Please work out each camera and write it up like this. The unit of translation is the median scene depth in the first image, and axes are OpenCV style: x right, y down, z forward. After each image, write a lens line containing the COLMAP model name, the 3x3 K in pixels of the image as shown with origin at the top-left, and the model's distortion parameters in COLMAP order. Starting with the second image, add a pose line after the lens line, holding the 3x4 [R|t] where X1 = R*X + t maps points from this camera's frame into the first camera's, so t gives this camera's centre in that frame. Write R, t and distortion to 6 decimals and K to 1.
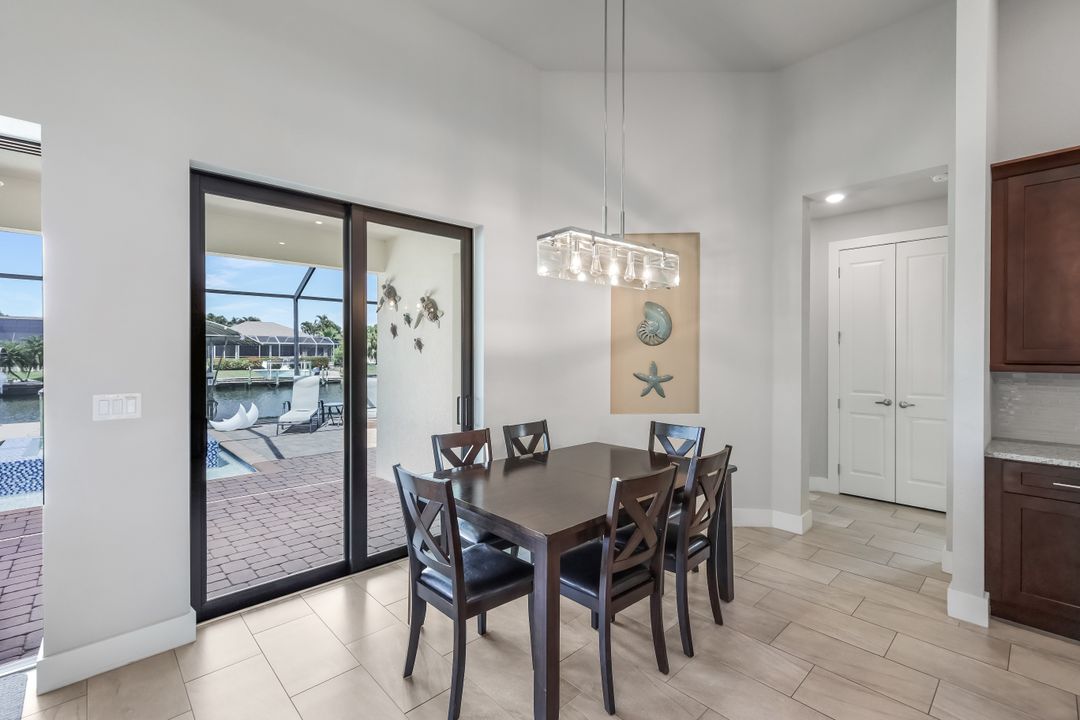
lens RADIAL K [[487.1, 0, 538.5], [0, 487.1, 356.5], [0, 0, 1]] dist [-0.006909, 0.005166]
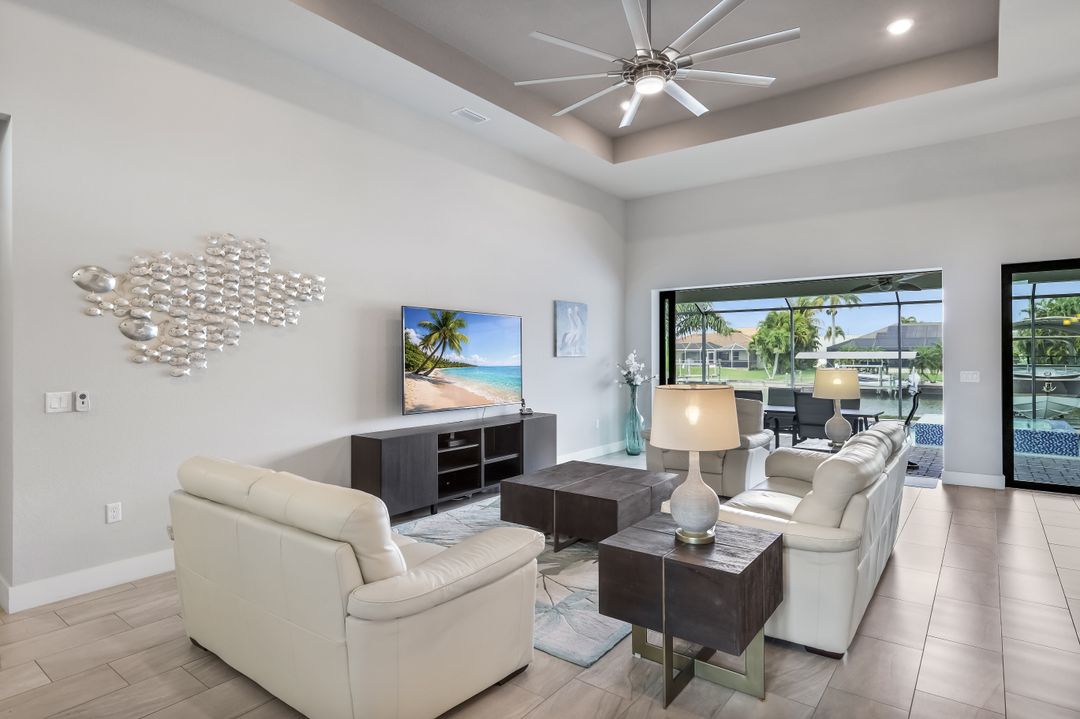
lens RADIAL K [[579.4, 0, 544.1], [0, 579.4, 360.4], [0, 0, 1]] dist [0.005312, -0.003545]
pose [[0.166356, 0.006942, -0.986041, 0.836836], [-0.006531, 0.999961, 0.005938, 0.010606], [0.986044, 0.005452, 0.166395, -0.807620]]
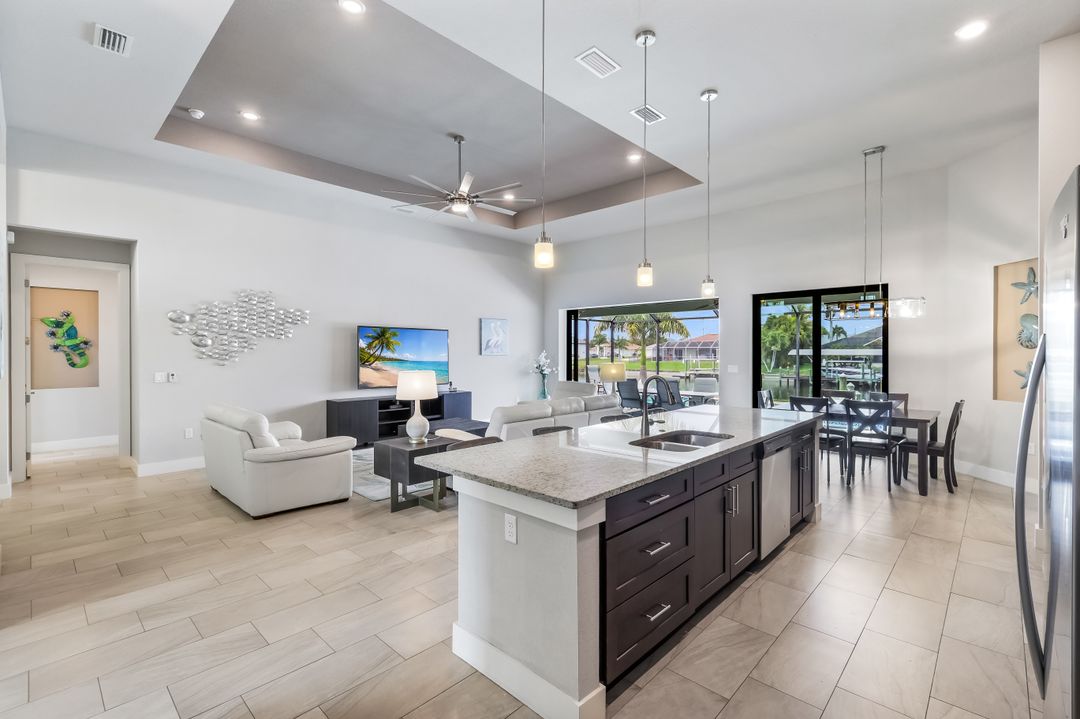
lens RADIAL K [[487.1, 0, 543.1], [0, 487.1, 354.9], [0, 0, 1]] dist [-0.006909, 0.005166]
pose [[0.062675, 0.005215, -0.998020, 1.398167], [-0.008090, 0.999956, 0.004717, -0.002438], [0.998001, 0.007778, 0.062714, -0.321637]]
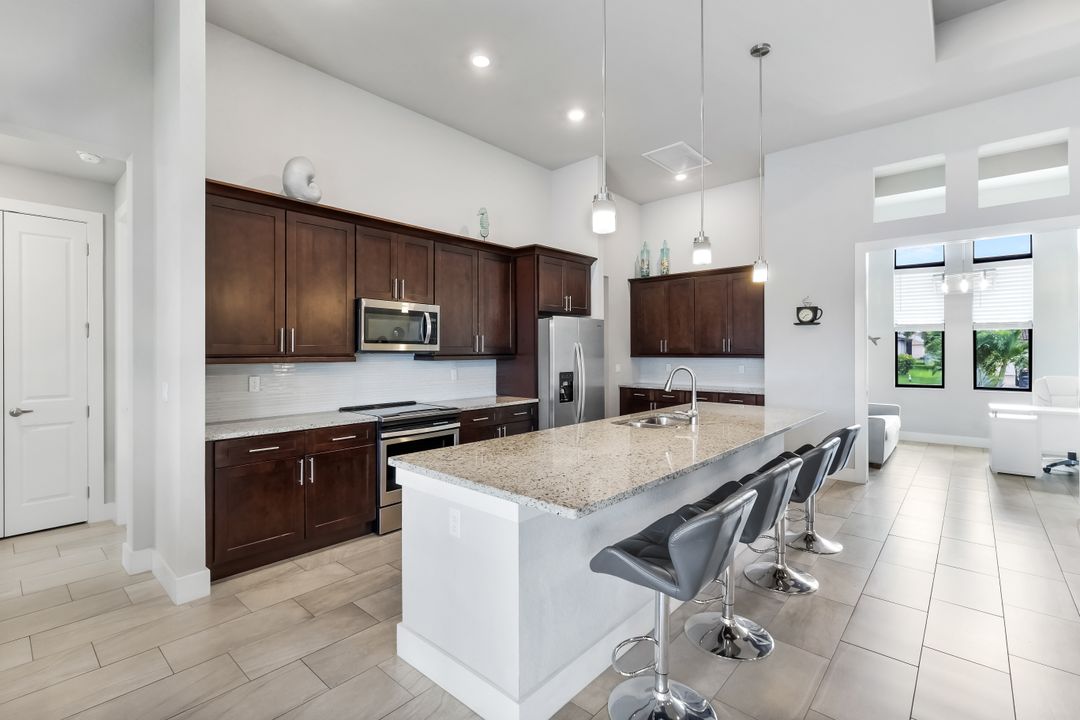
lens RADIAL K [[487.1, 0, 534.7], [0, 487.1, 351.8], [0, 0, 1]] dist [-0.006909, 0.005166]
pose [[-0.079335, -0.001286, 0.996847, -0.151261], [0.011656, 0.999930, 0.002218, 0.006018], [-0.996780, 0.011795, -0.079315, 0.215853]]
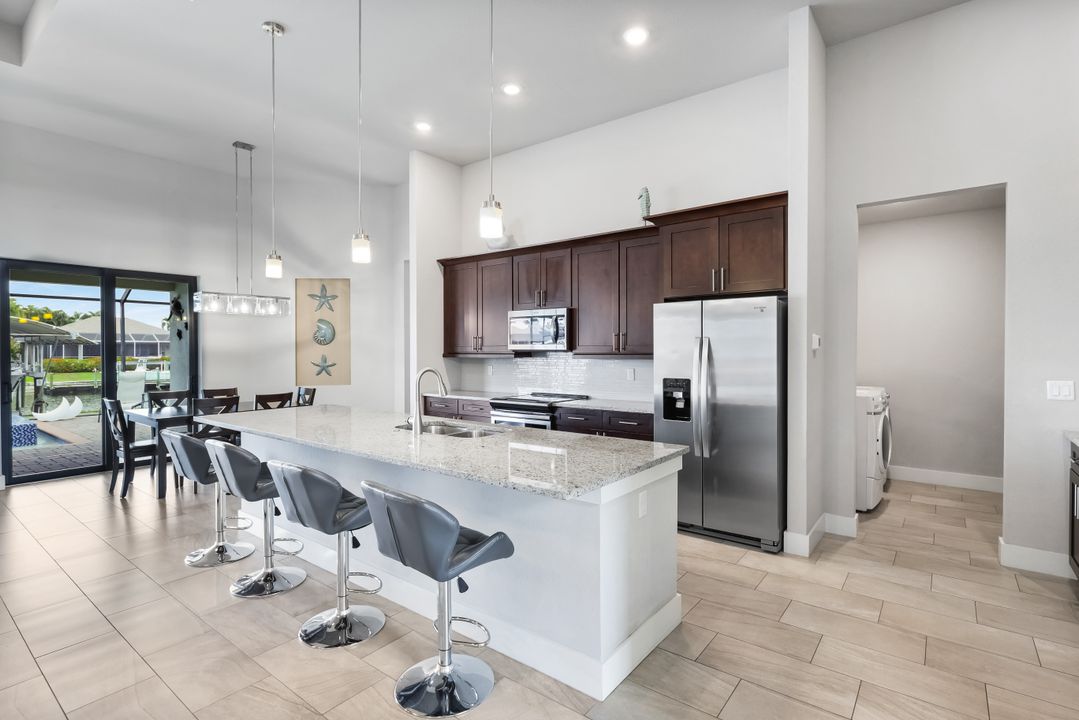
lens RADIAL K [[521.9, 0, 534.8], [0, 521.9, 355.4], [0, 0, 1]] dist [0.001653, 0.000871]
pose [[0.988028, -0.006554, 0.154138, 0.676684], [0.006335, 0.999978, 0.001914, 0.013933], [-0.154147, -0.000915, 0.988047, -0.884949]]
